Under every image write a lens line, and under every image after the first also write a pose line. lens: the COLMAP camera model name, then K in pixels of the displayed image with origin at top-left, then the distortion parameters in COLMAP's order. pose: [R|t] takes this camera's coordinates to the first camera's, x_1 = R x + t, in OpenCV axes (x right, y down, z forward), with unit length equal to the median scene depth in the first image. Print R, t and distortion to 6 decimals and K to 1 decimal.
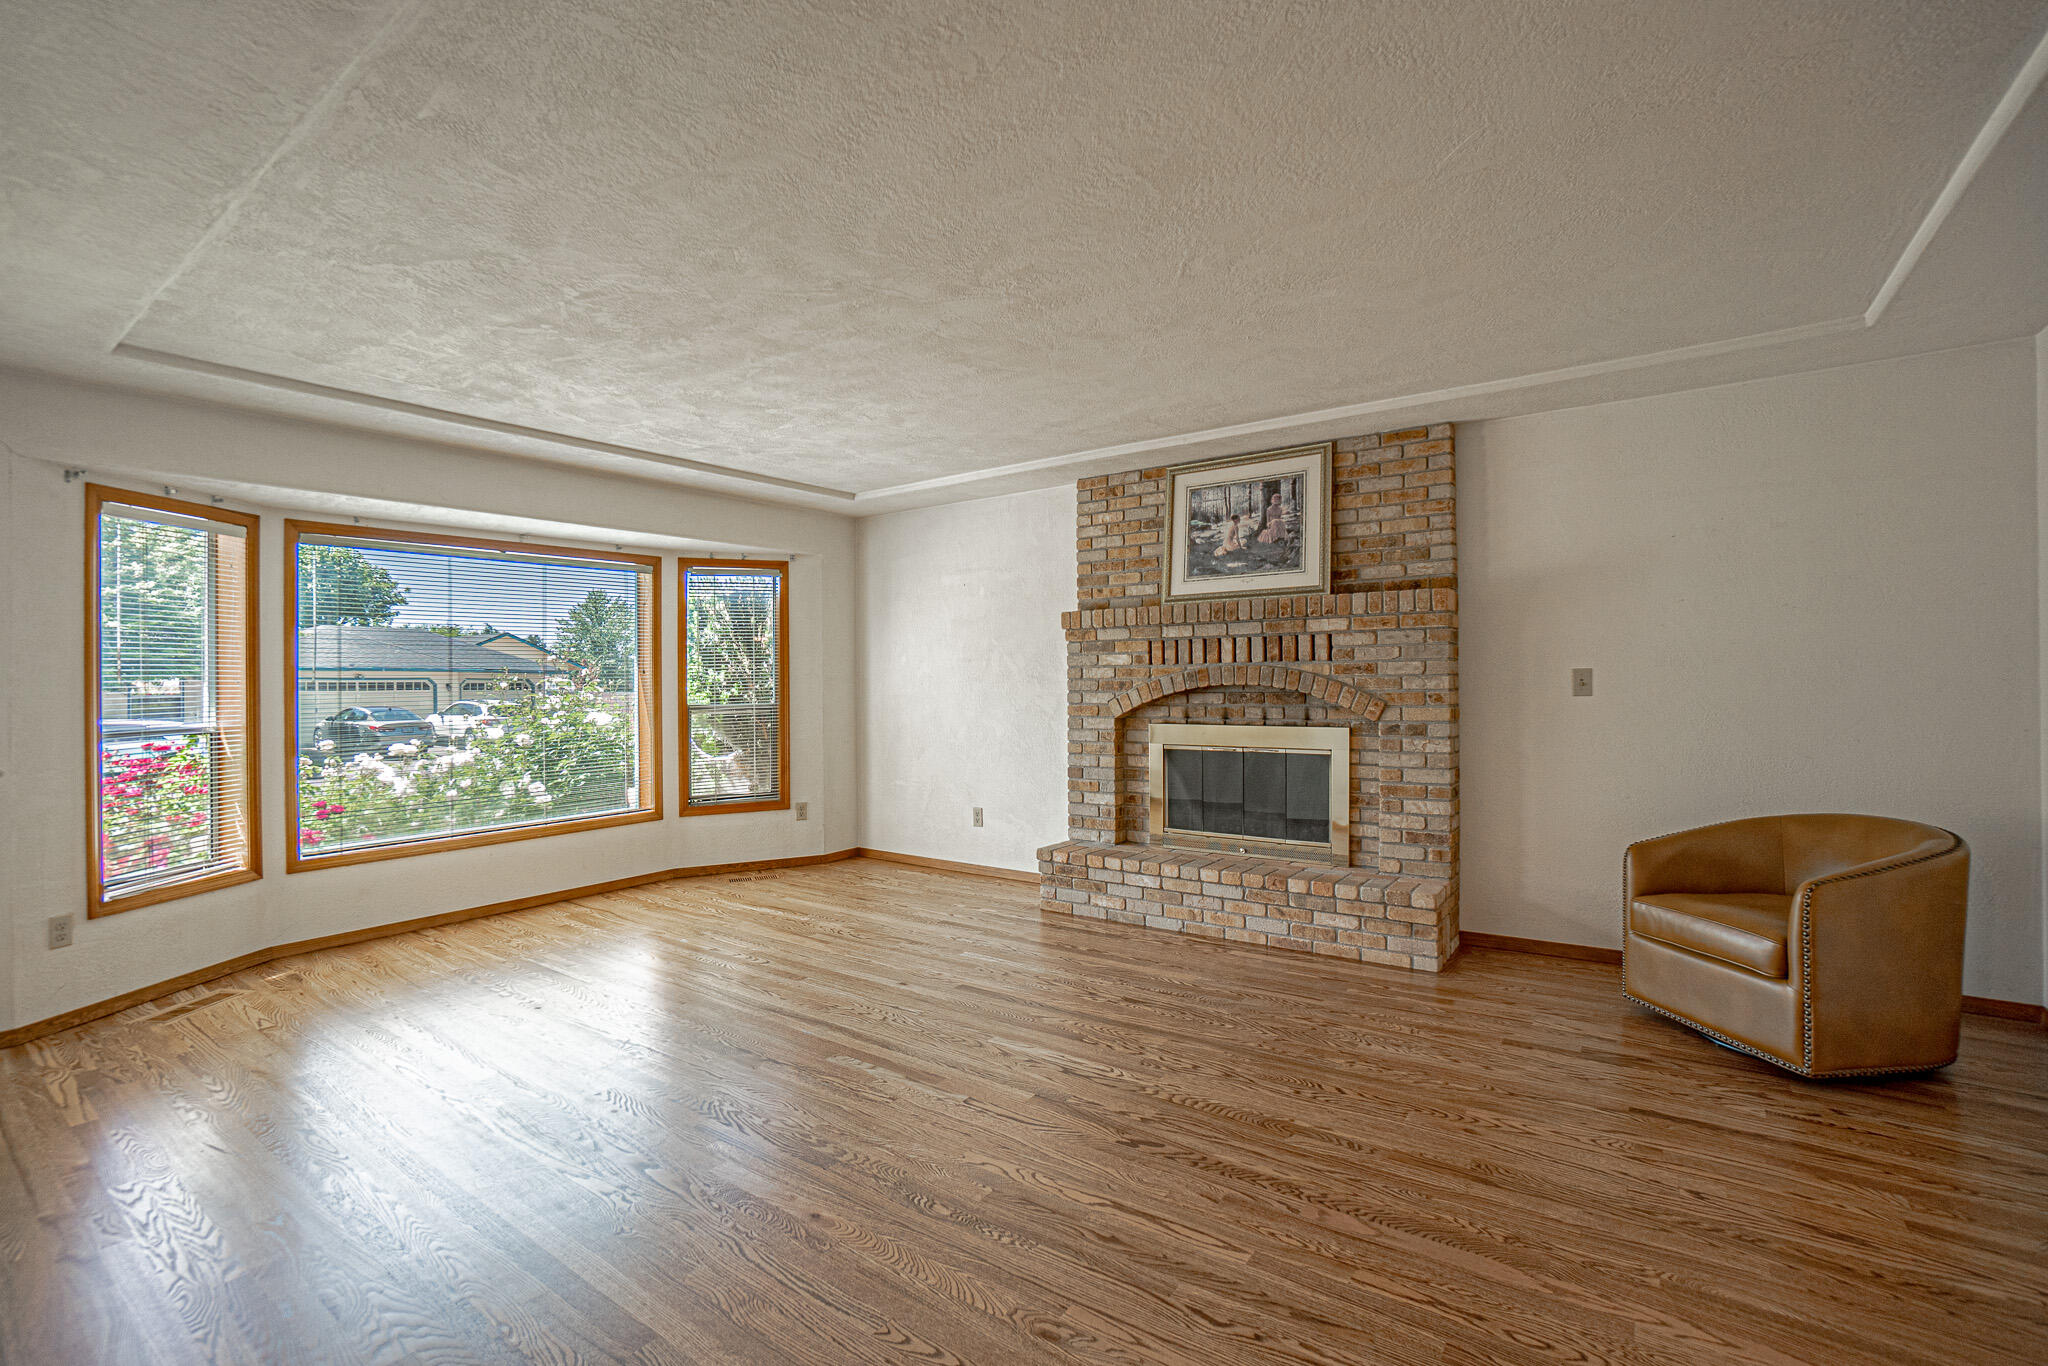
lens RADIAL K [[922.8, 0, 999.3], [0, 922.8, 678.7], [0, 0, 1]] dist [-0.042711, 0.011067]
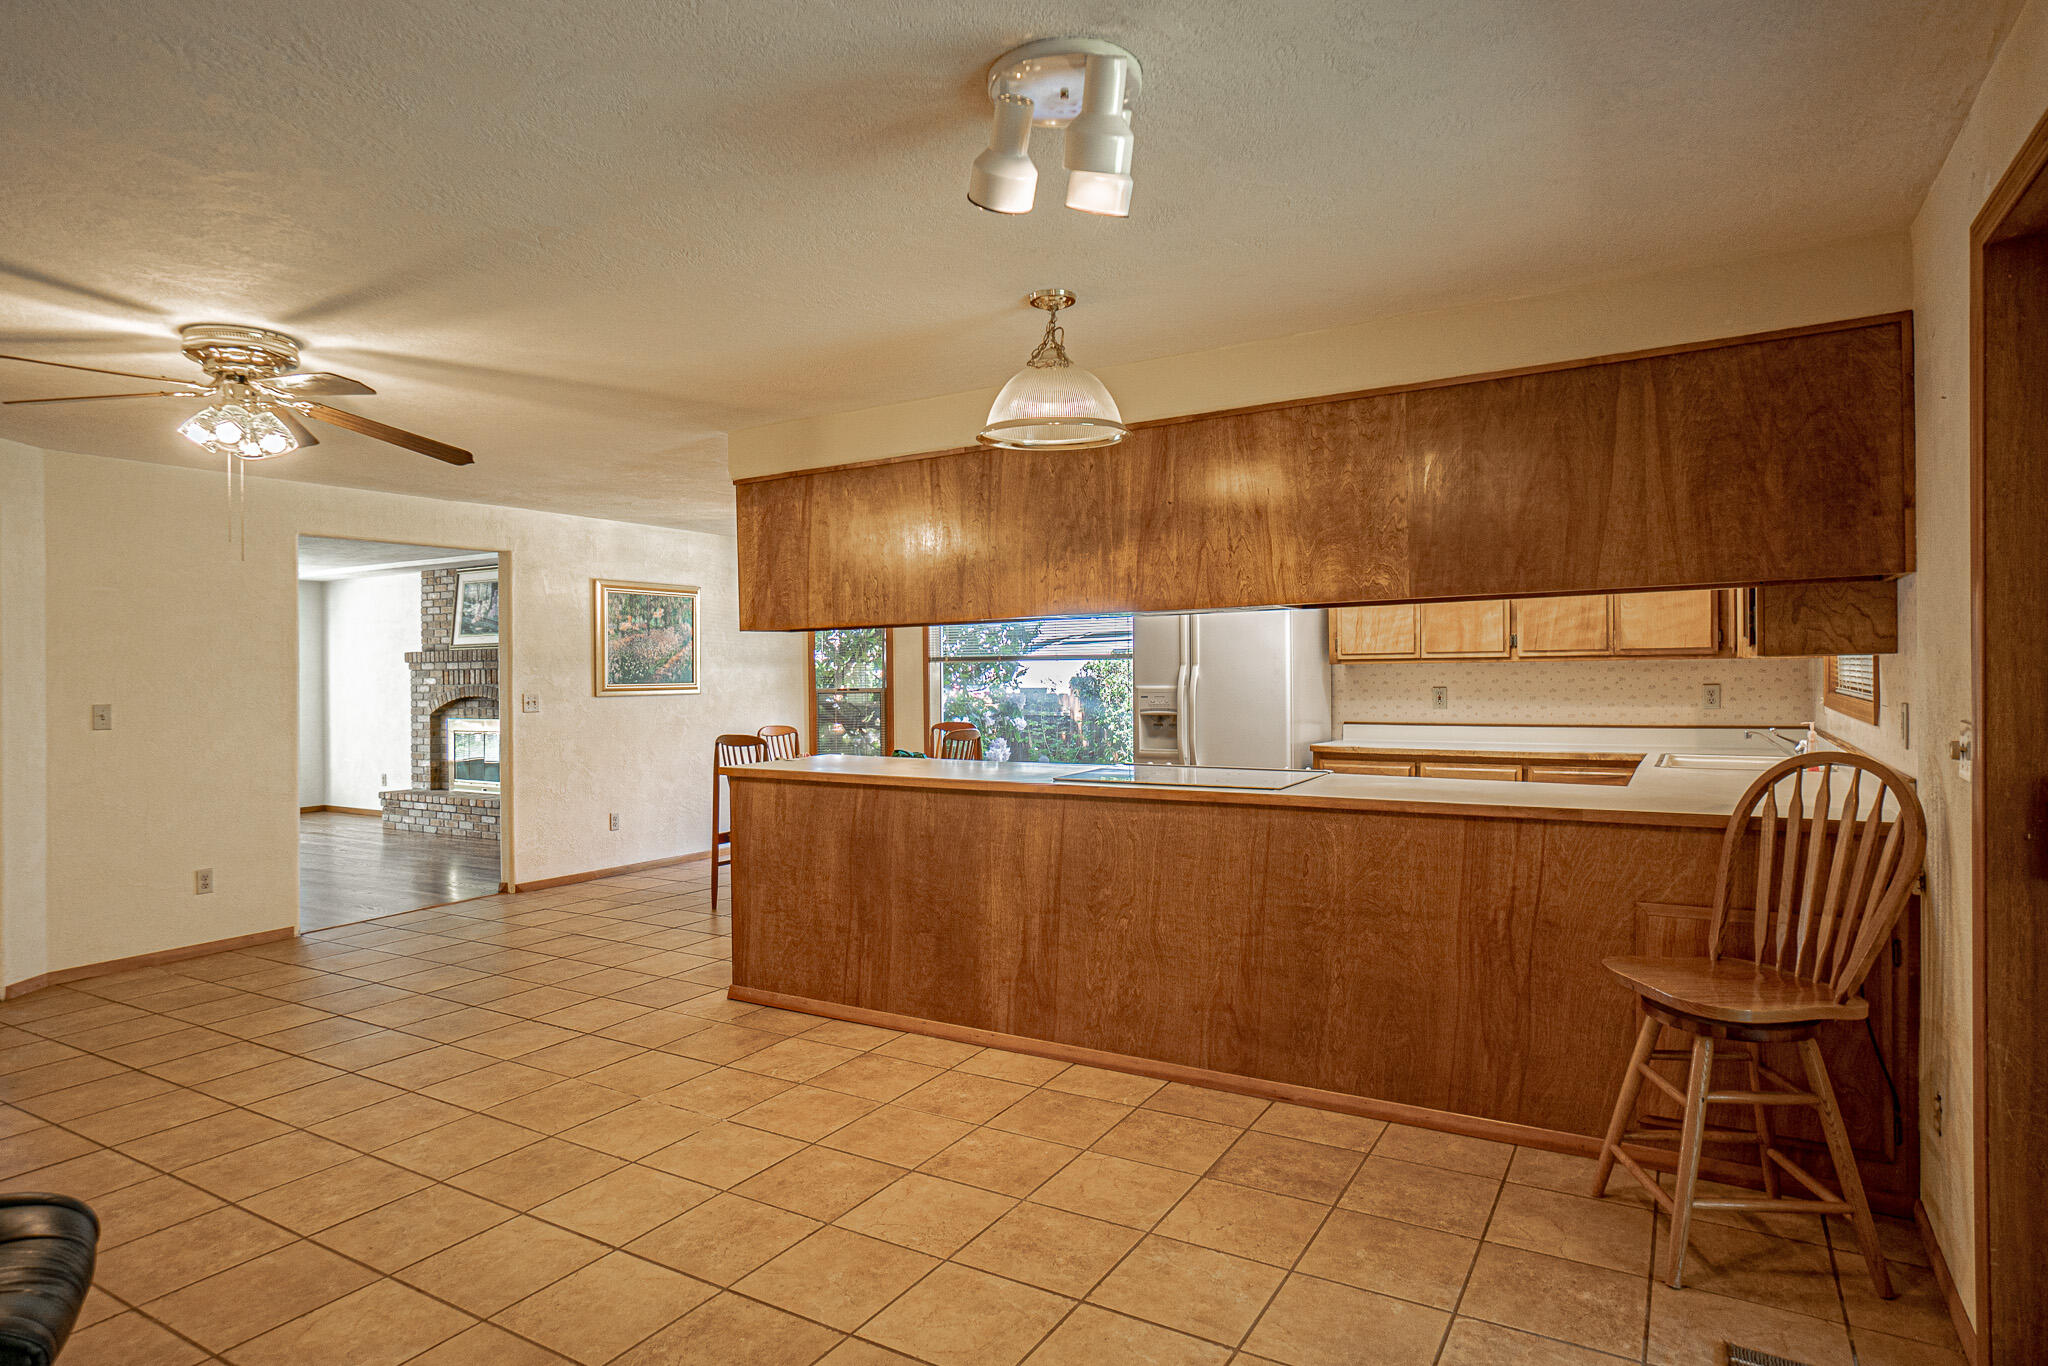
lens RADIAL K [[1155.6, 0, 970.1], [0, 1155.6, 675.8], [0, 0, 1]] dist [-0.019464, 0.002365]
pose [[0.996920, -0.002410, 0.078382, 1.133423], [0.002313, 0.999996, 0.001336, -0.037039], [-0.078385, -0.001151, 0.996923, -1.421178]]
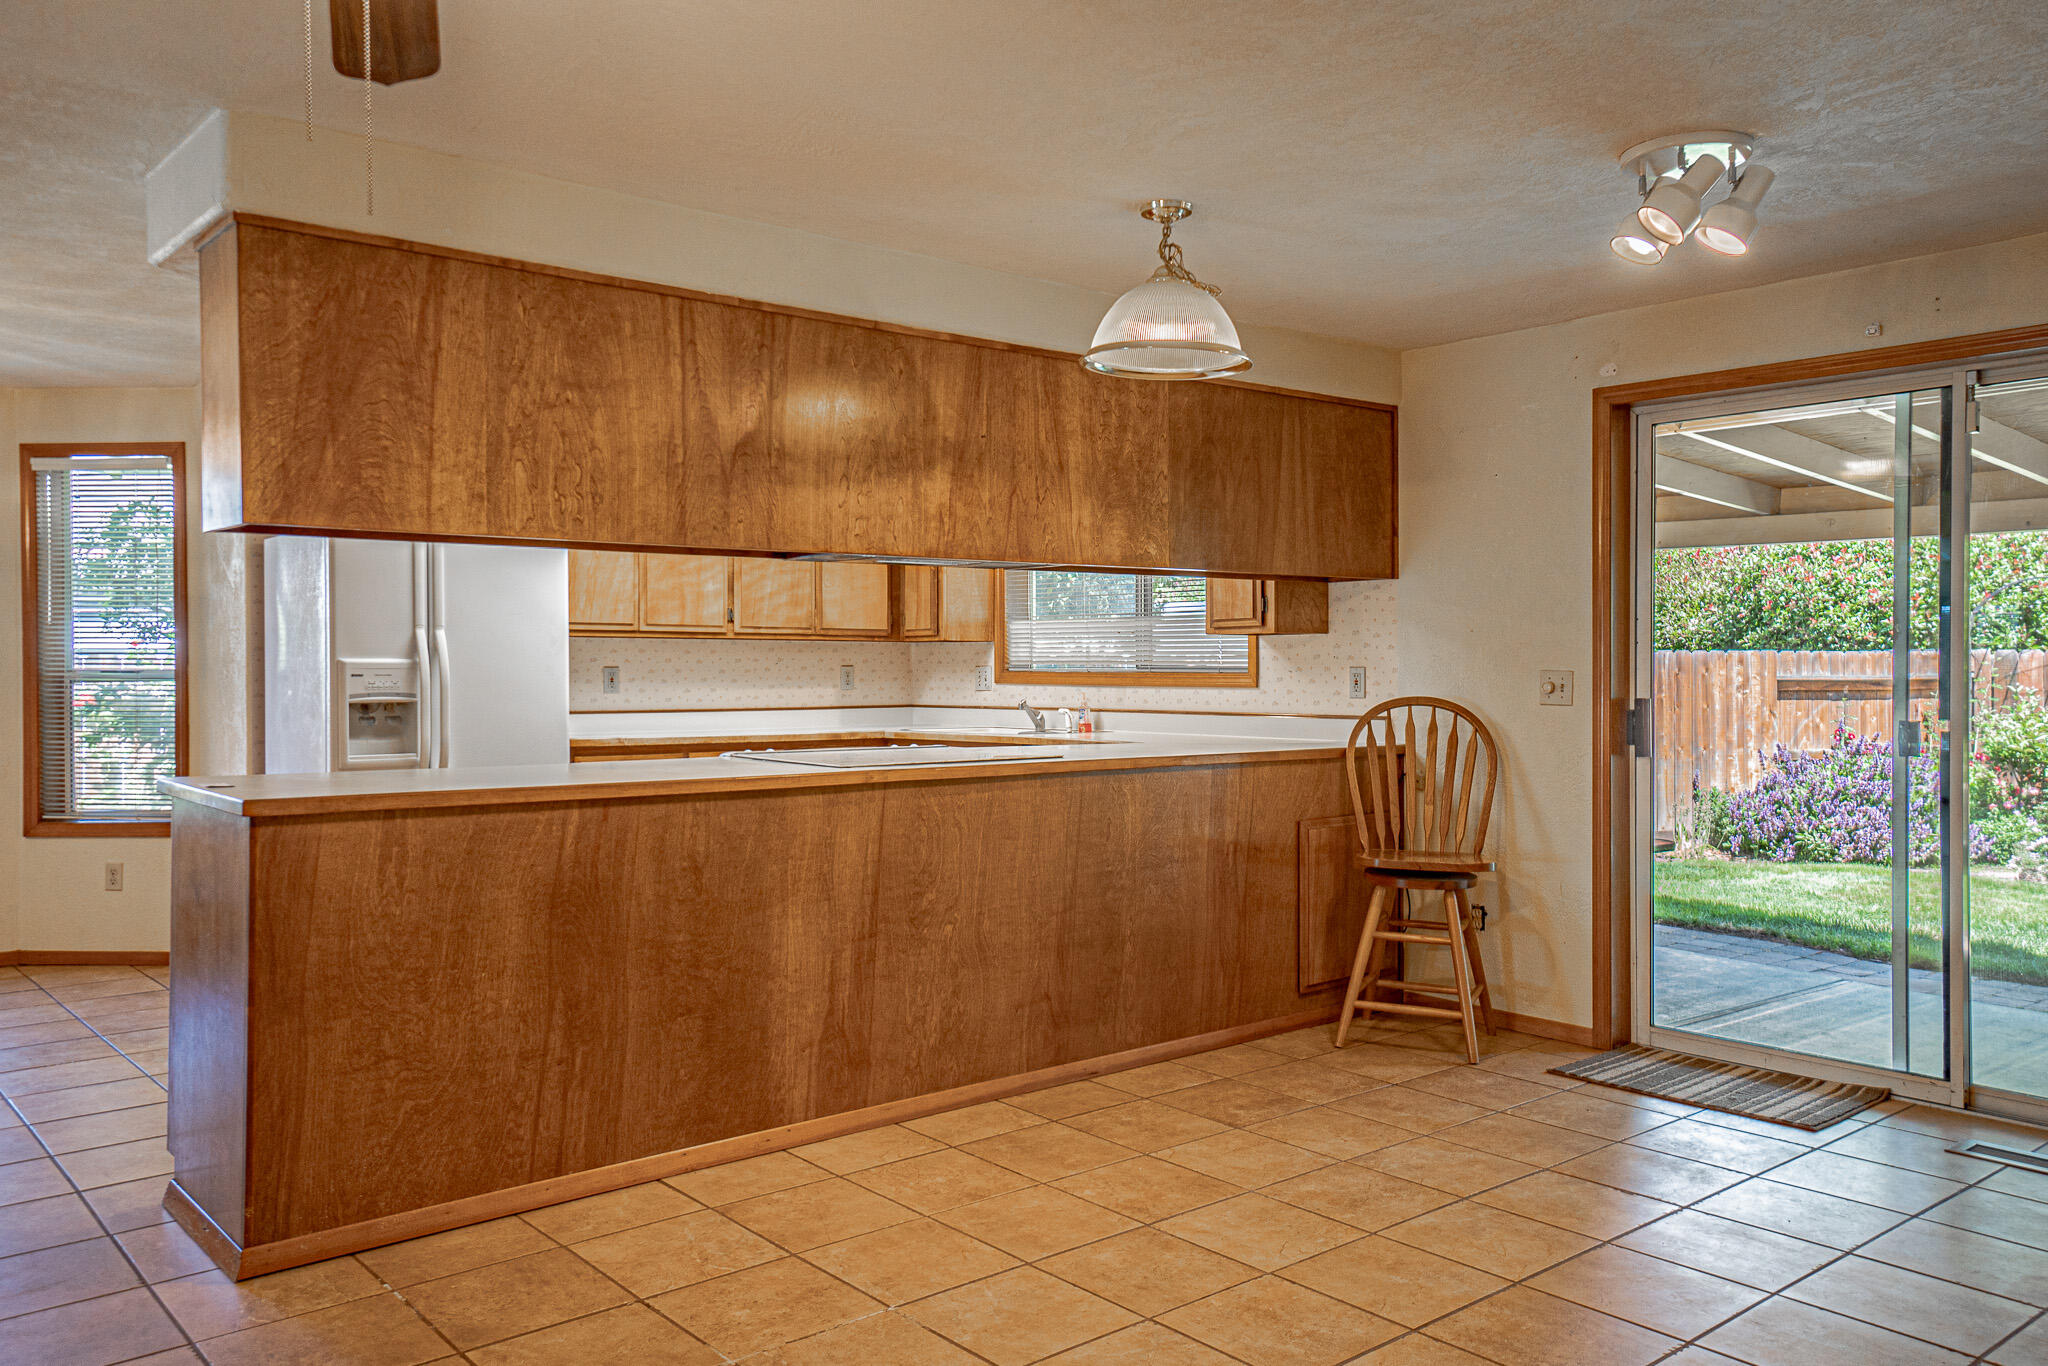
lens RADIAL K [[1563.5, 0, 1024.5], [0, 1563.5, 674.0], [0, 0, 1]] dist [0.030521, -0.000275]
pose [[0.223177, 0.007057, 0.974752, 0.354894], [-0.002297, 0.999975, -0.006713, -0.003124], [-0.974775, -0.000741, 0.223187, -0.818864]]
